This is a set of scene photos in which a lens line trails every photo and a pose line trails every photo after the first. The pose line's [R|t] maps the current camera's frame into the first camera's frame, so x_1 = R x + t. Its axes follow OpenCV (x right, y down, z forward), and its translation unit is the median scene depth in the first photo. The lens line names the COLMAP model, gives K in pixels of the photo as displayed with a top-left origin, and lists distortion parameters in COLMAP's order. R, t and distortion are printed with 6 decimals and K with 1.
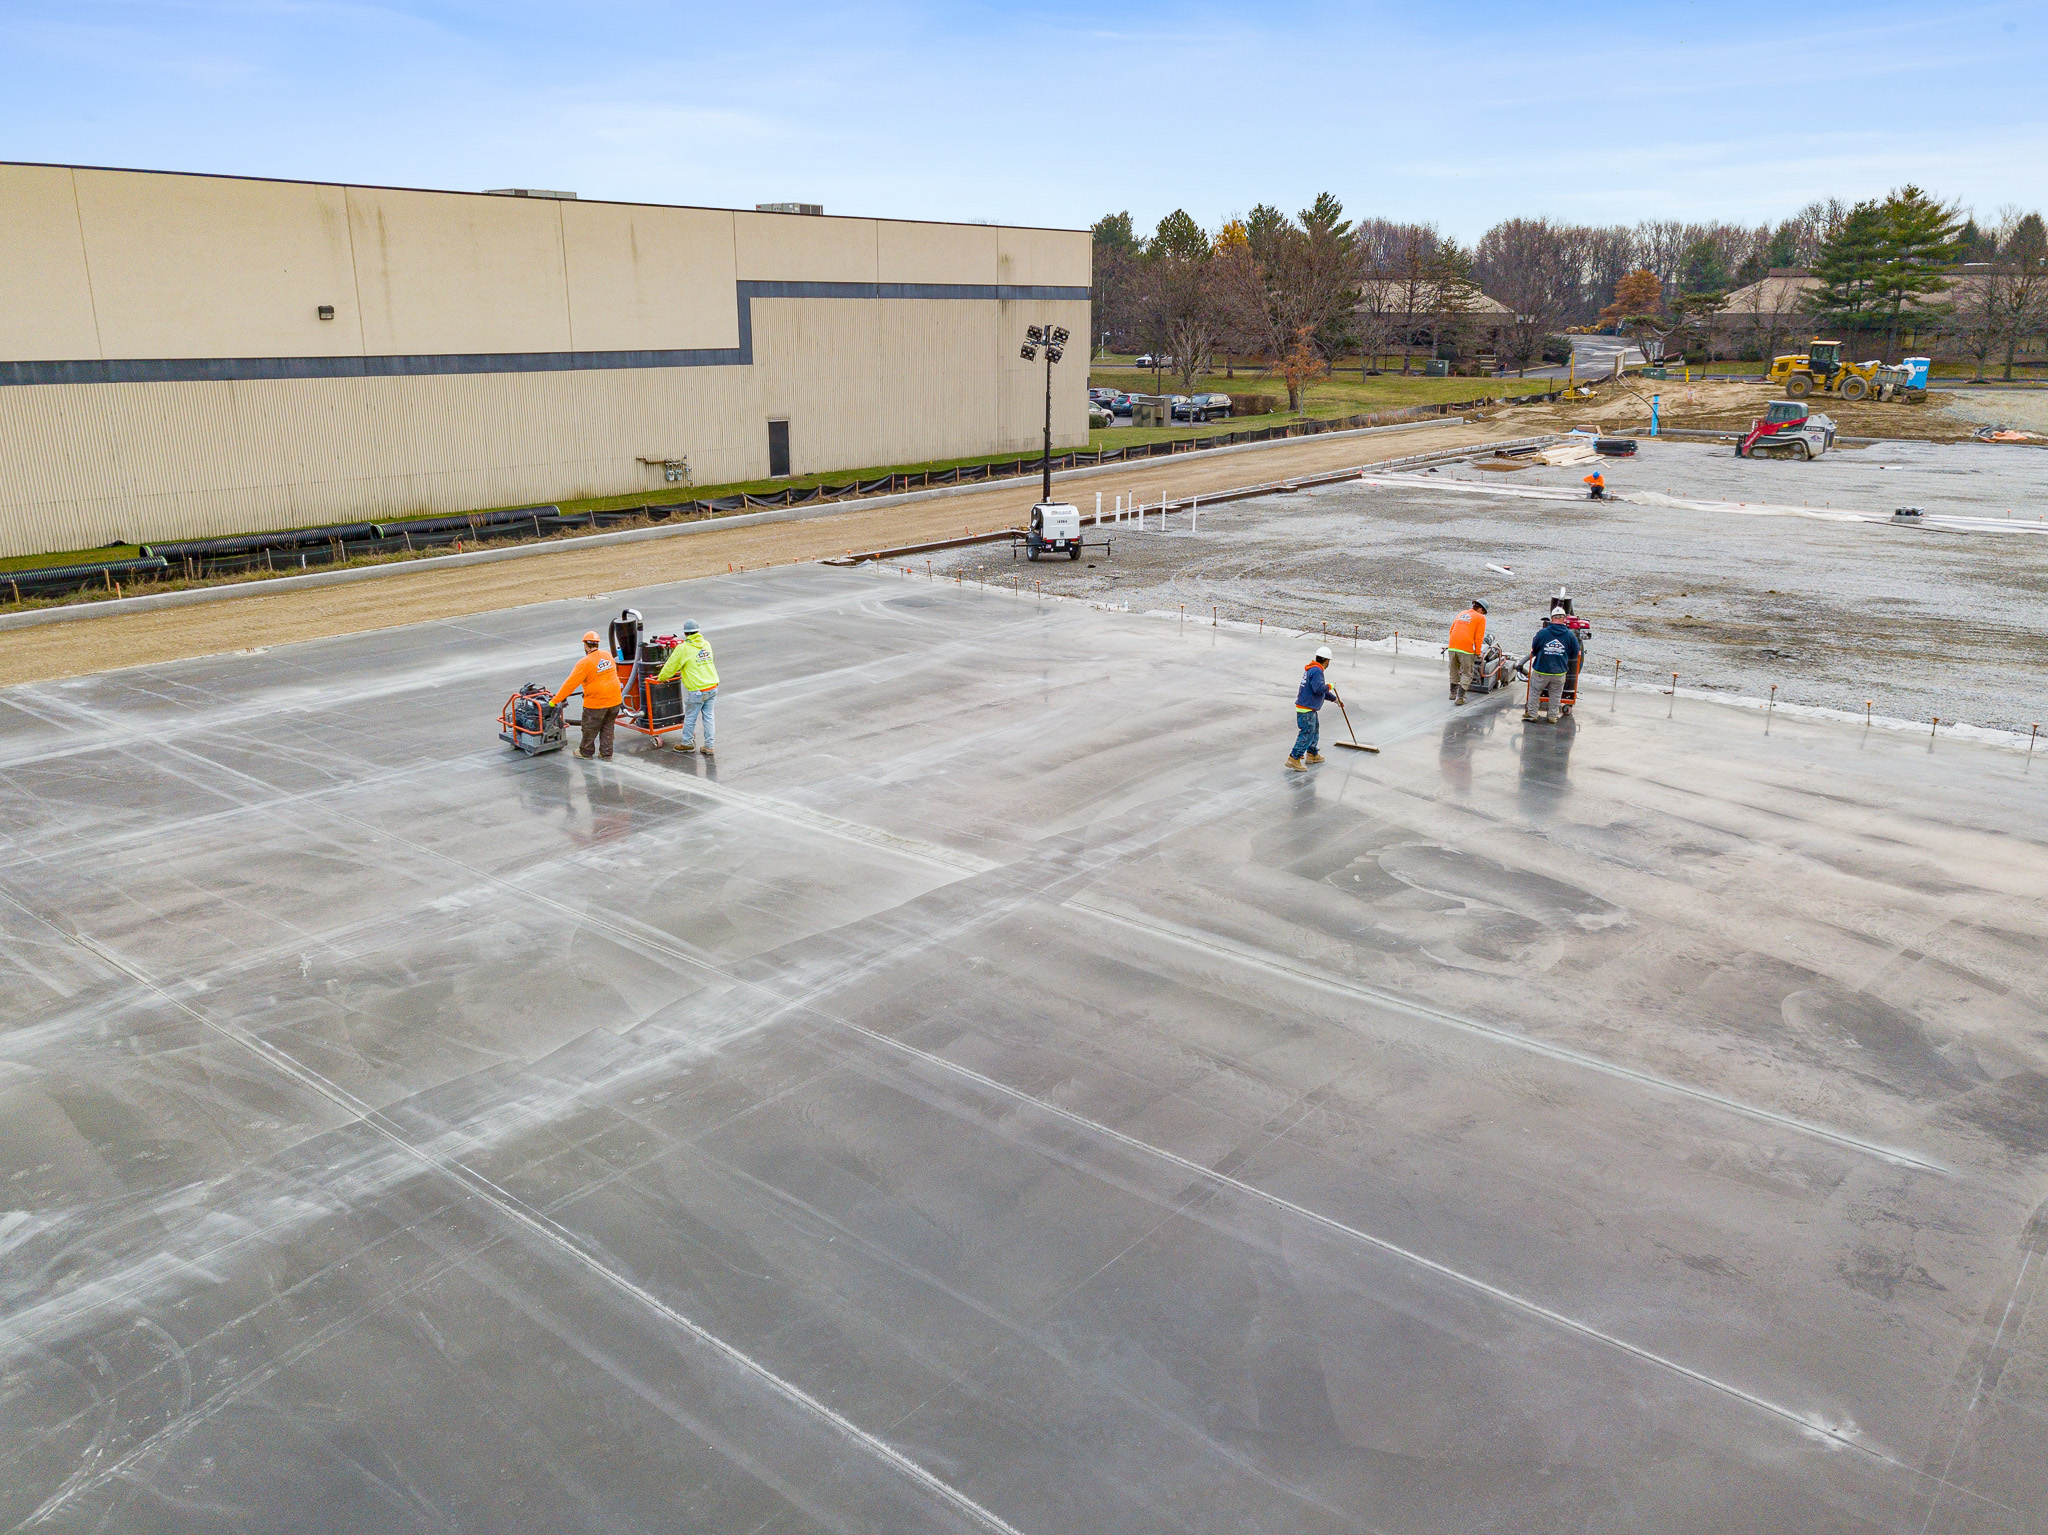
lens RADIAL K [[1560.1, 0, 1024.0], [0, 1560.1, 767.5], [0, 0, 1]] dist [0.027347, 0.011878]
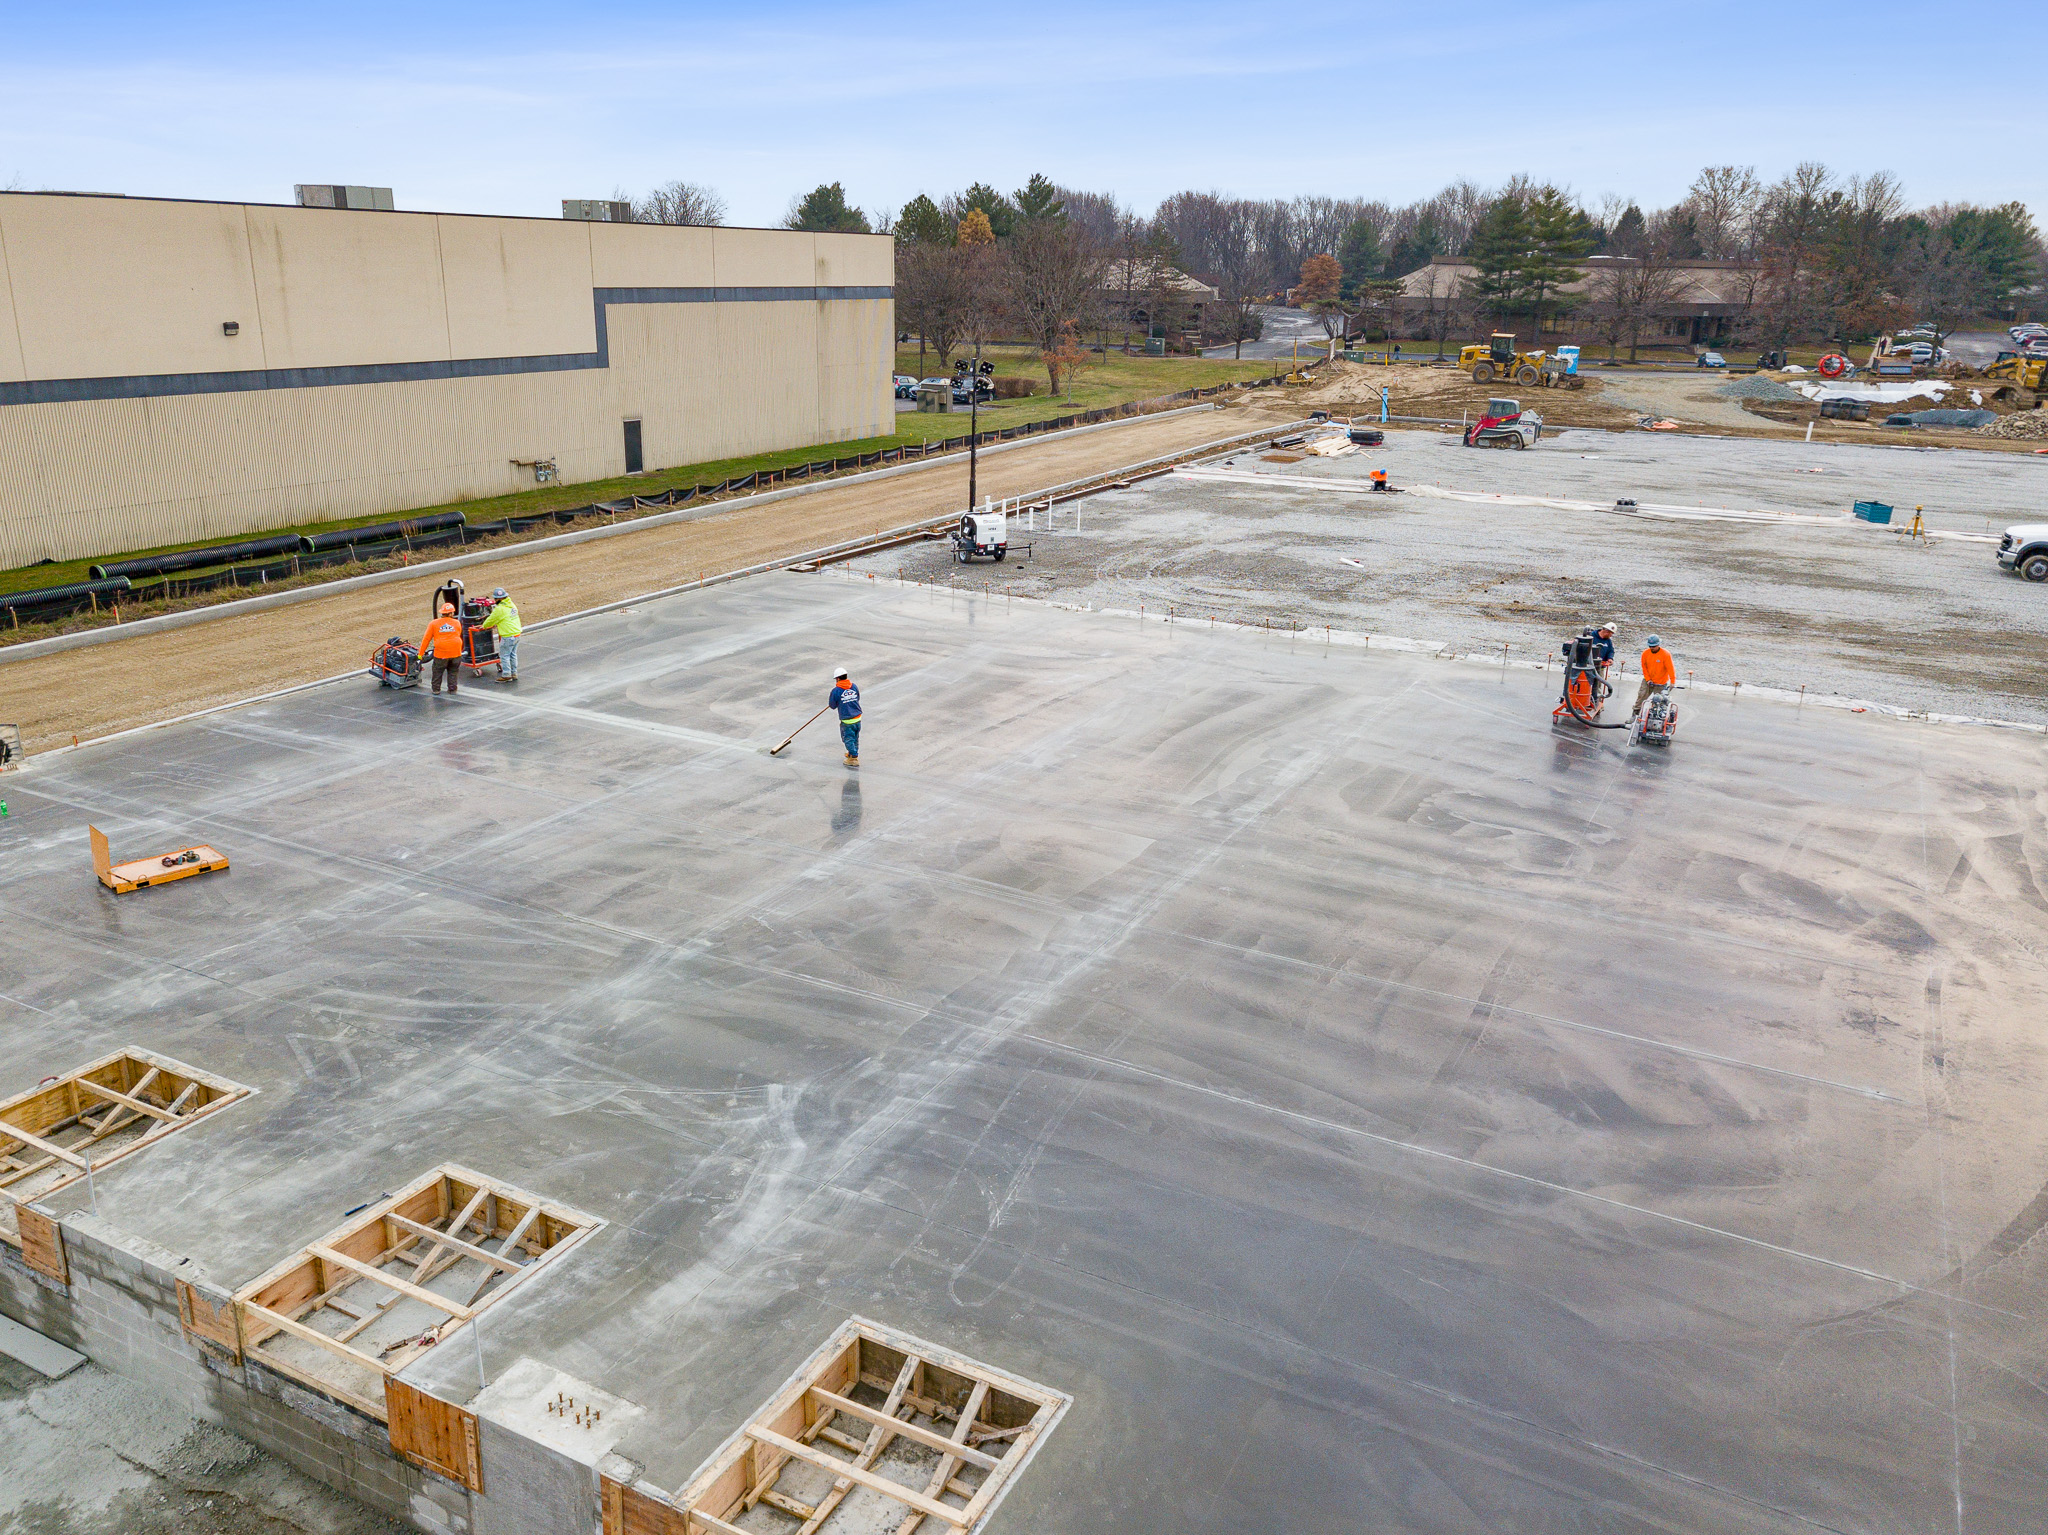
lens RADIAL K [[1560.1, 0, 1024.0], [0, 1560.1, 767.5], [0, 0, 1]] dist [0.027347, 0.011878]
pose [[0.978982, -0.049135, 0.197940, -0.137286], [0.043740, 0.998545, 0.031538, -0.011770], [-0.199201, -0.022217, 0.979707, -0.103266]]
